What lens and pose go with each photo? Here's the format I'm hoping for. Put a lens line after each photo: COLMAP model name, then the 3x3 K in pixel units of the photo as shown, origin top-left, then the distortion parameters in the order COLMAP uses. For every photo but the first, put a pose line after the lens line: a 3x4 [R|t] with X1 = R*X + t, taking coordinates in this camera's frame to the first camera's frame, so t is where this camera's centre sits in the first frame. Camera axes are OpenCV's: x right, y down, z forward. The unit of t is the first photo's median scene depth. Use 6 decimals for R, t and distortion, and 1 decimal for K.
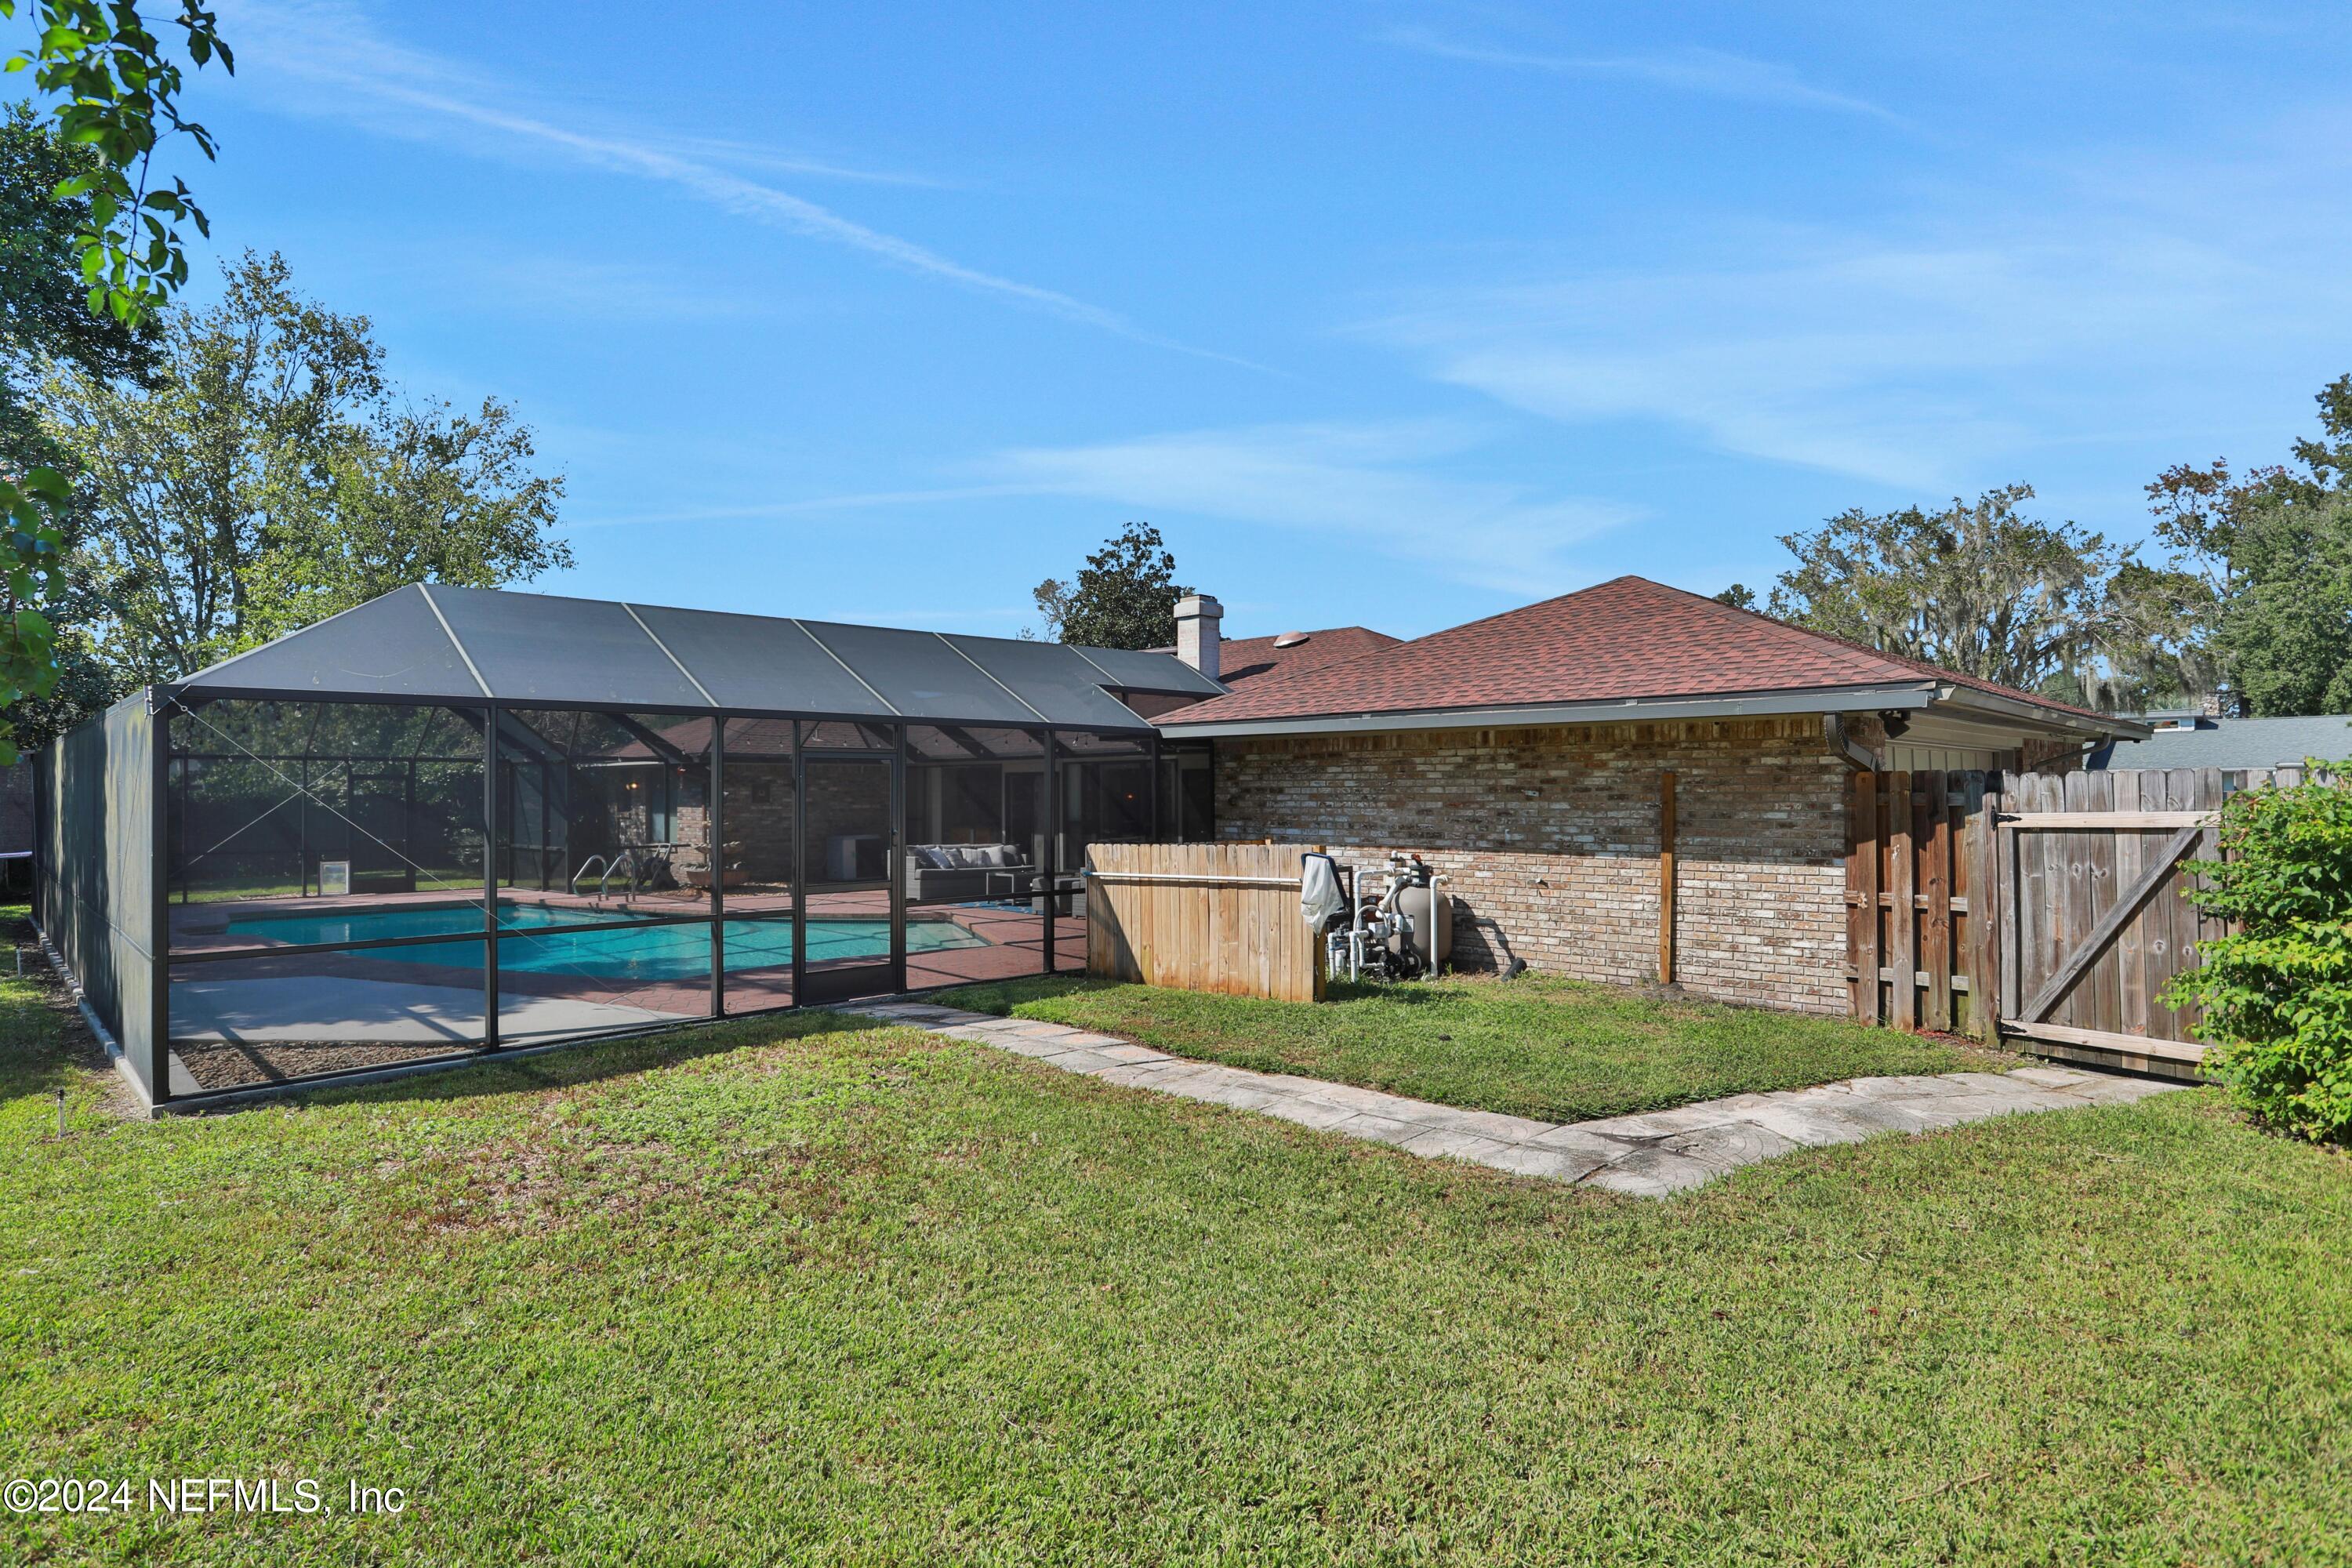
lens RADIAL K [[1234.8, 0, 1186.3], [0, 1234.8, 784.9], [0, 0, 1]] dist [-0.053733, 0.008282]
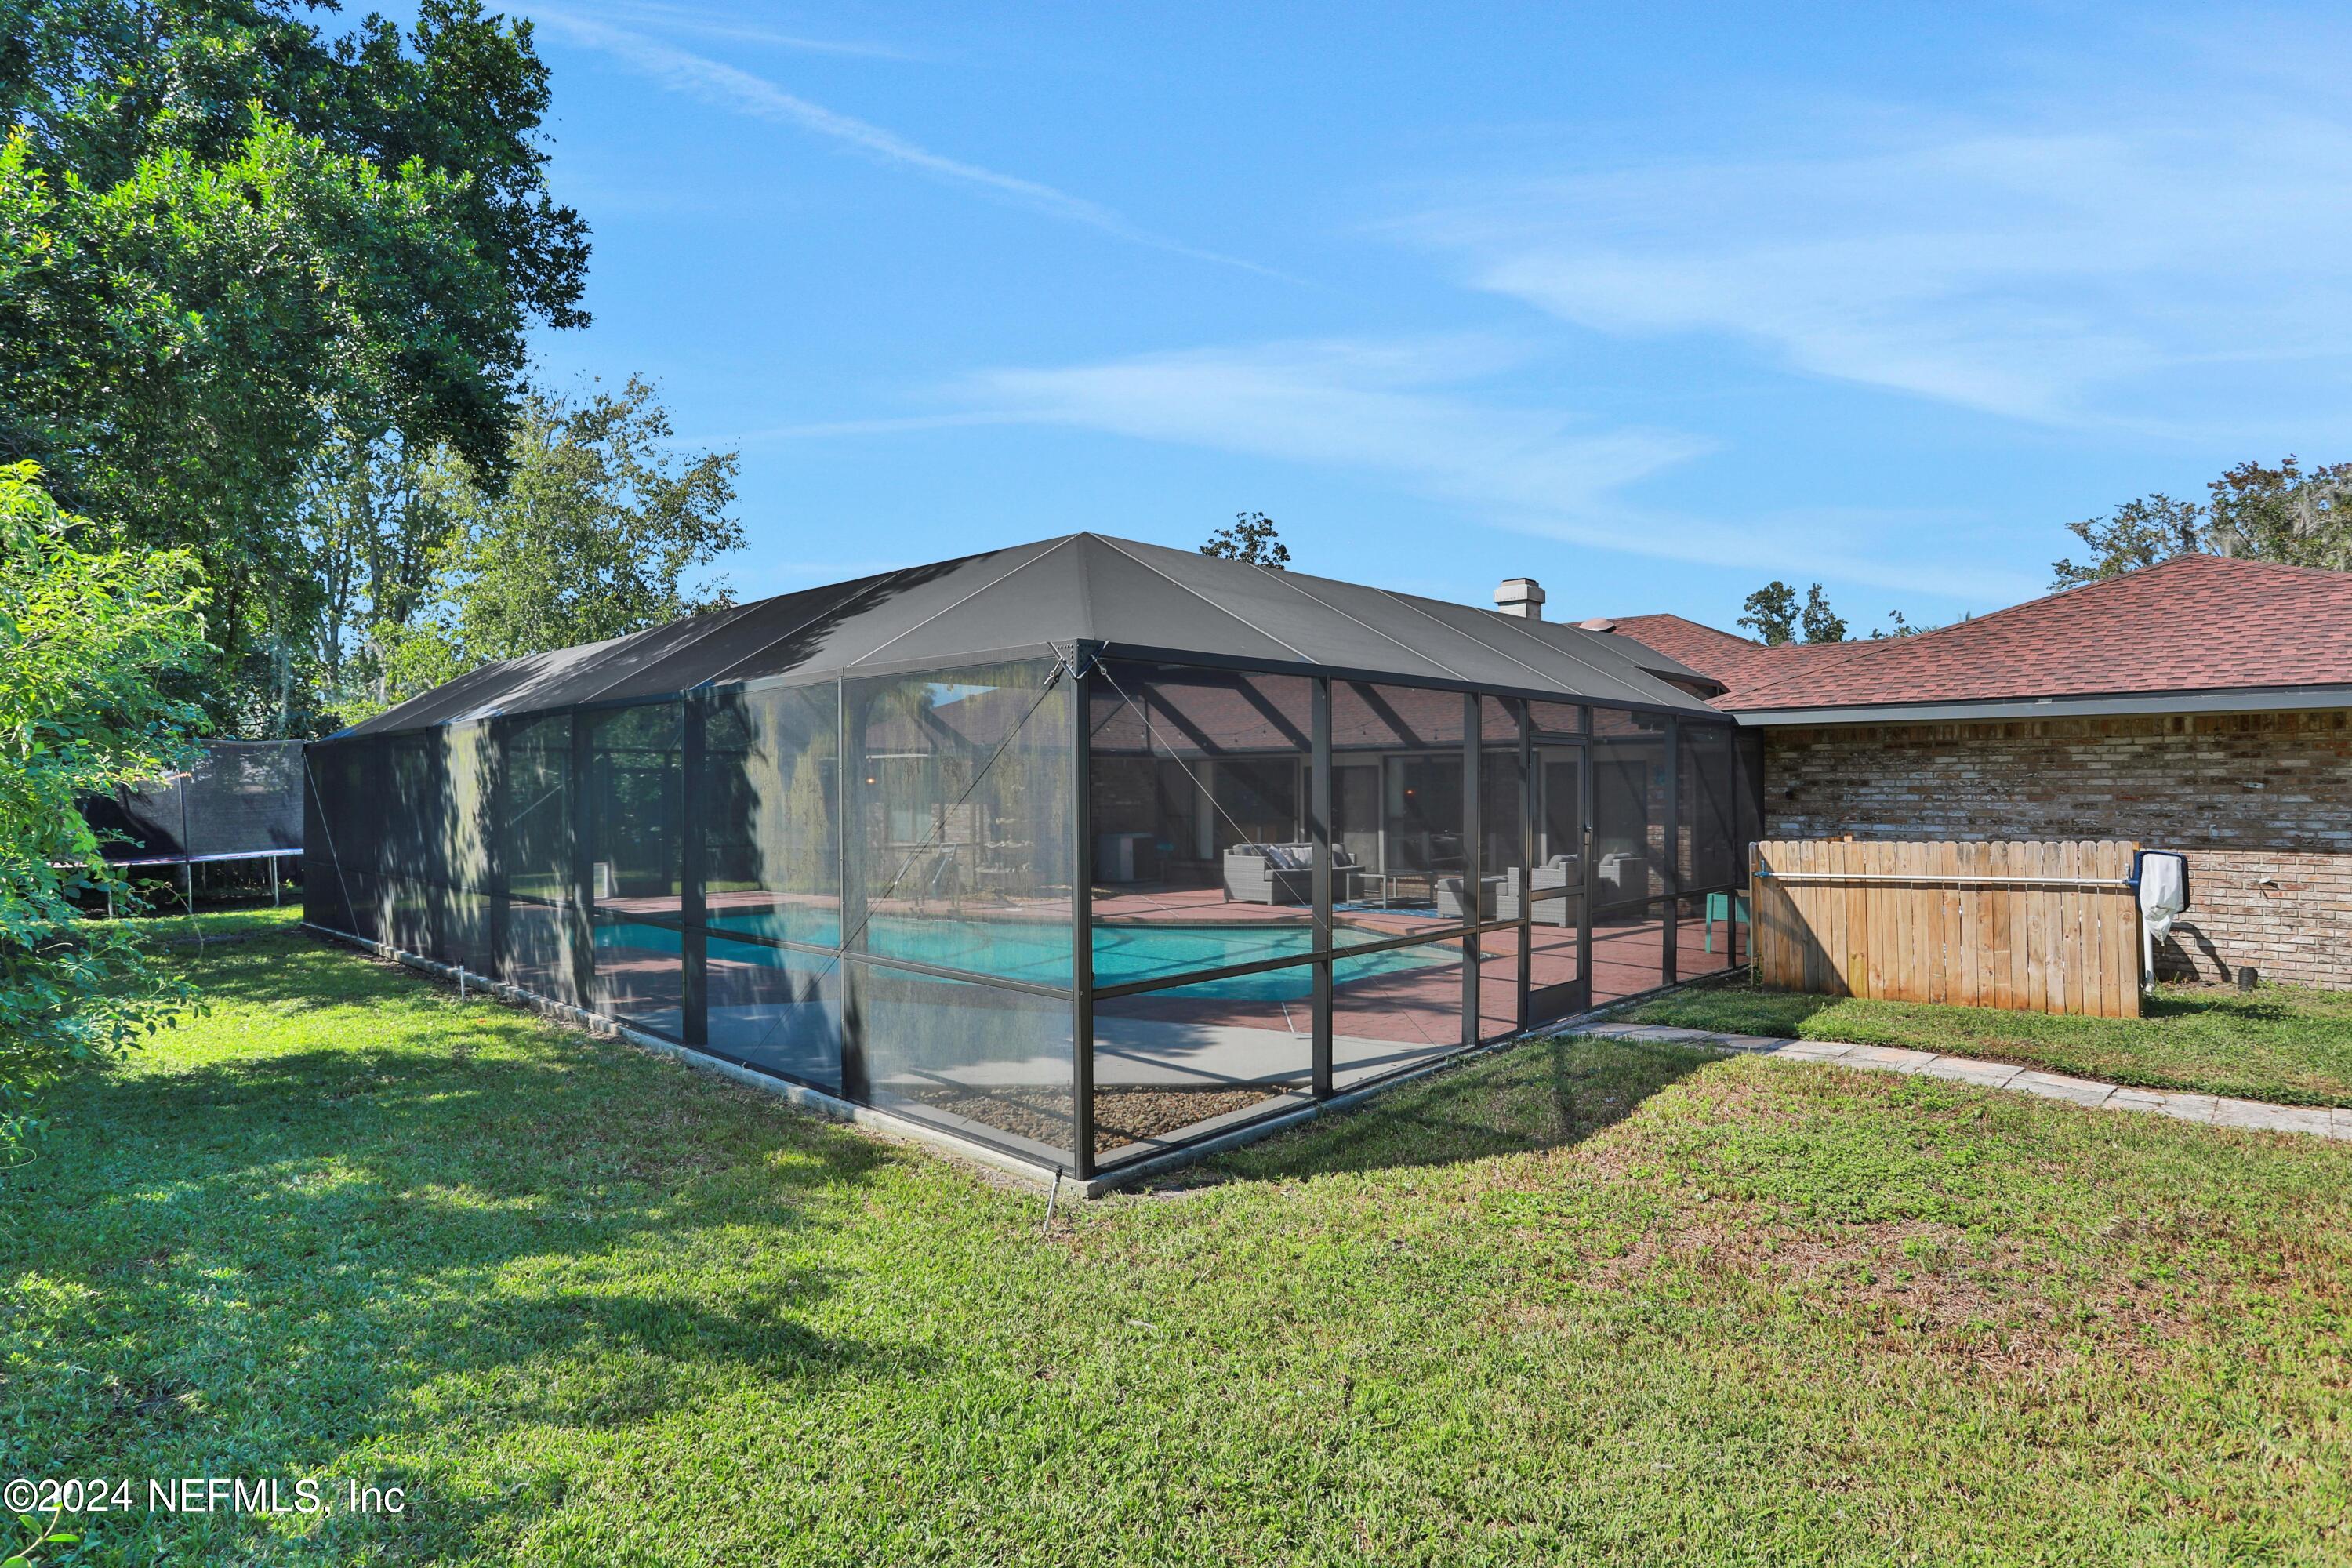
lens RADIAL K [[1234.8, 0, 1169.9], [0, 1234.8, 786.0], [0, 0, 1]] dist [-0.053733, 0.008282]
pose [[0.999975, 0.001378, 0.006950, -0.497949], [-0.001393, 0.999997, 0.002142, 0.006259], [-0.006947, -0.002151, 0.999974, 0.117330]]
